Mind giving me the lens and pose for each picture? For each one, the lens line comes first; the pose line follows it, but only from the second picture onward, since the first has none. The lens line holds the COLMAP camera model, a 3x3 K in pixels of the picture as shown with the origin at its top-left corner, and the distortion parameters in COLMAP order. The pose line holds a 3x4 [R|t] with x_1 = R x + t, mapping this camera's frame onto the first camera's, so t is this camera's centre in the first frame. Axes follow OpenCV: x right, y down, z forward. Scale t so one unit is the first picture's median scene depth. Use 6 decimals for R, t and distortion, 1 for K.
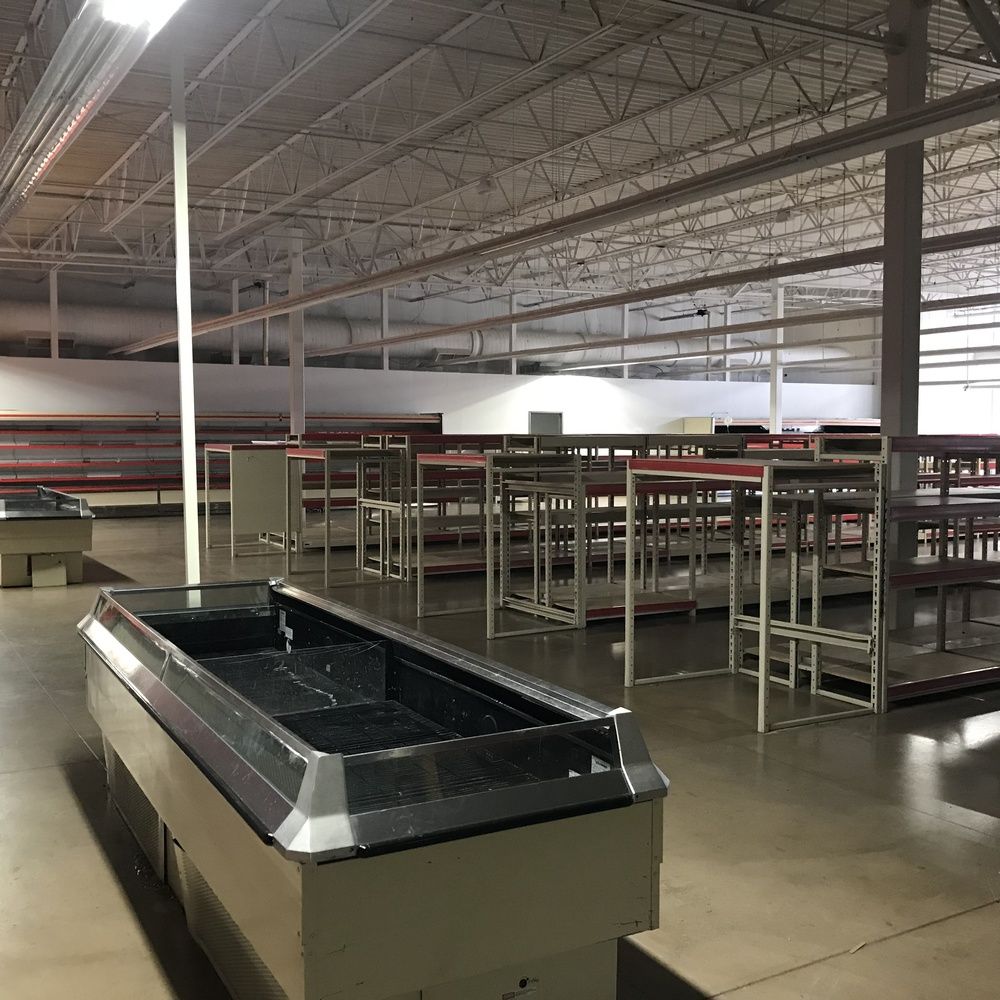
lens RADIAL K [[1152.9, 0, 499.9], [0, 1152.9, 498.5], [0, 0, 1]] dist [-0.031671, 0.000000]
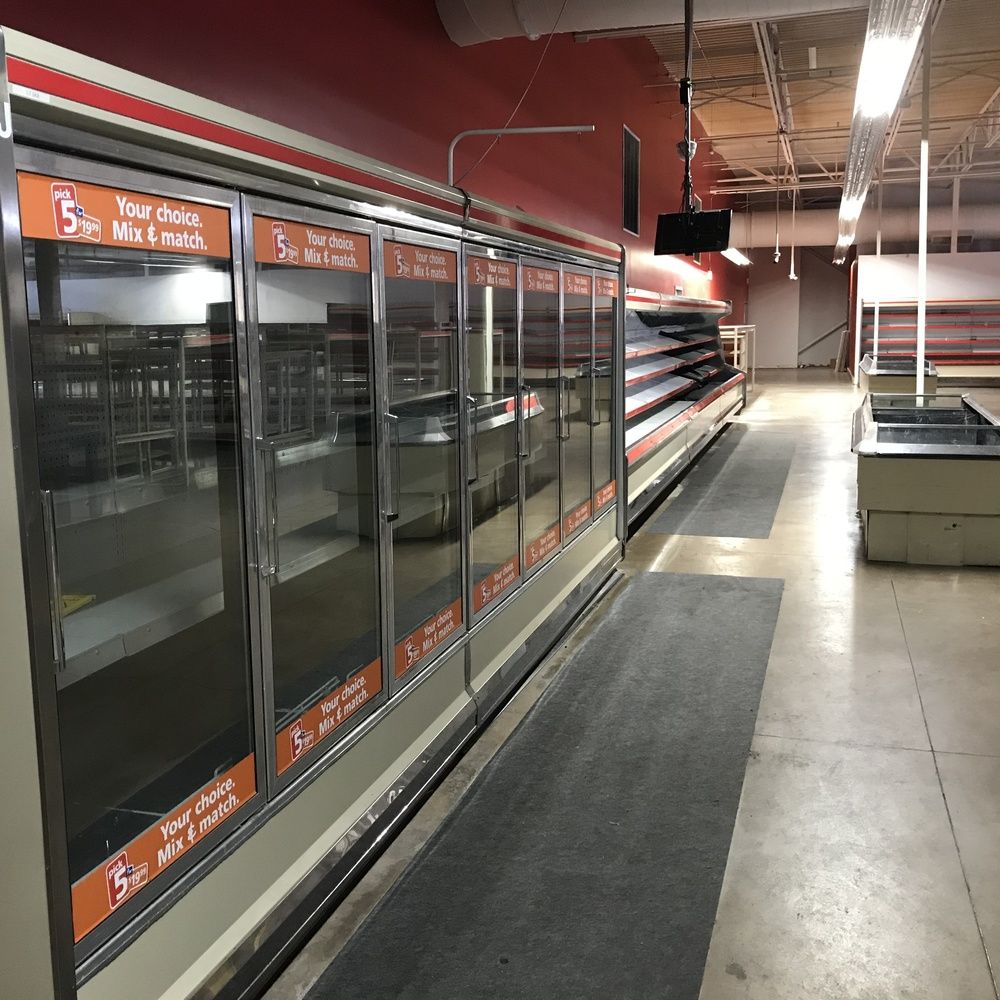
lens RADIAL K [[1152.9, 0, 499.5], [0, 1152.9, 499.4], [0, 0, 1]] dist [-0.031671, 0.000000]
pose [[0.706819, 0.094120, -0.701105, 0.140909], [-0.023441, 0.993681, 0.109765, 0.013747], [0.707005, -0.061149, 0.704559, -0.196194]]
